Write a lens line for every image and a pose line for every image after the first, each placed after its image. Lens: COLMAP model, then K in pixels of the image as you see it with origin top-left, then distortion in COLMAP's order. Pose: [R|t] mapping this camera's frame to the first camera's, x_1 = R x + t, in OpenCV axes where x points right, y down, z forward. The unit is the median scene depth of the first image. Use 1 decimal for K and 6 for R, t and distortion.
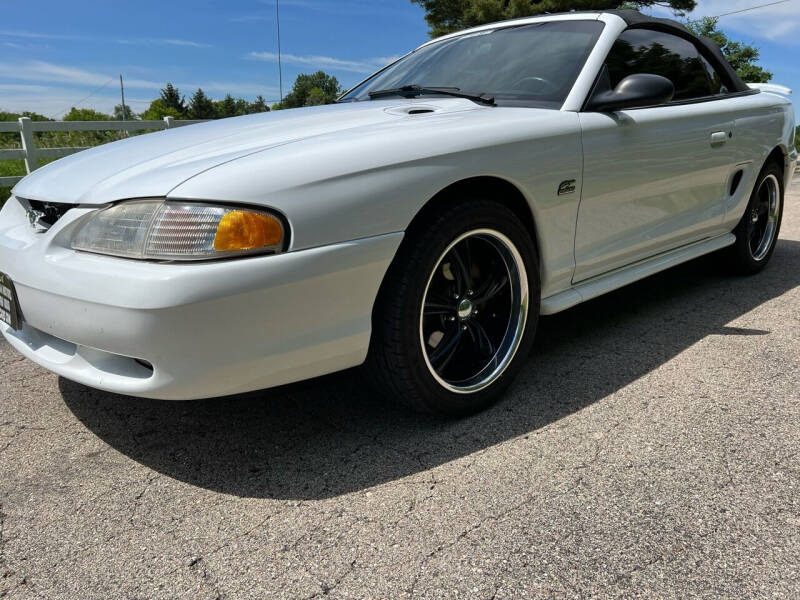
lens RADIAL K [[665.0, 0, 400.0], [0, 665.0, 300.0], [0, 0, 1]] dist [0.015658, -0.008381]
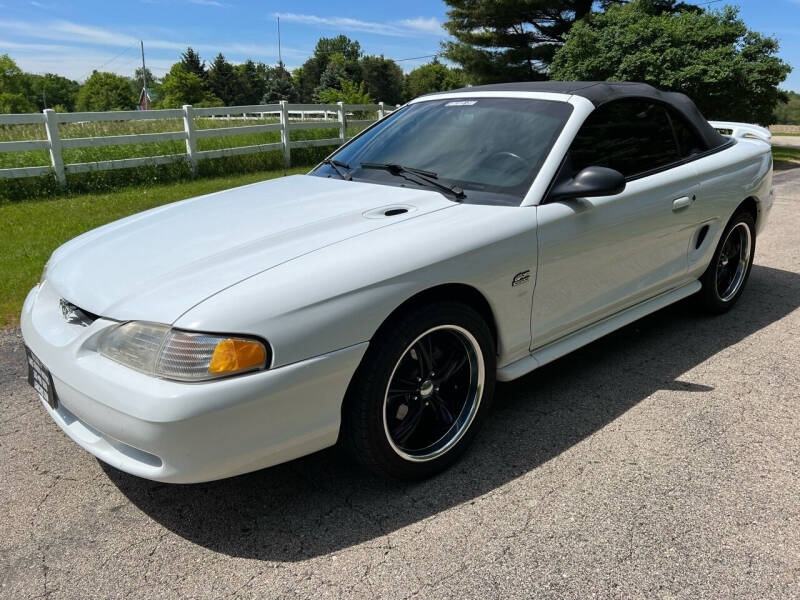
lens RADIAL K [[669.5, 0, 400.0], [0, 669.5, 300.0], [0, 0, 1]] dist [0.017405, -0.007707]
pose [[0.999334, 0.020320, -0.030304, 0.083882], [-0.018565, 0.998194, 0.057124, -0.212692], [0.031410, -0.056523, 0.997907, -0.177461]]
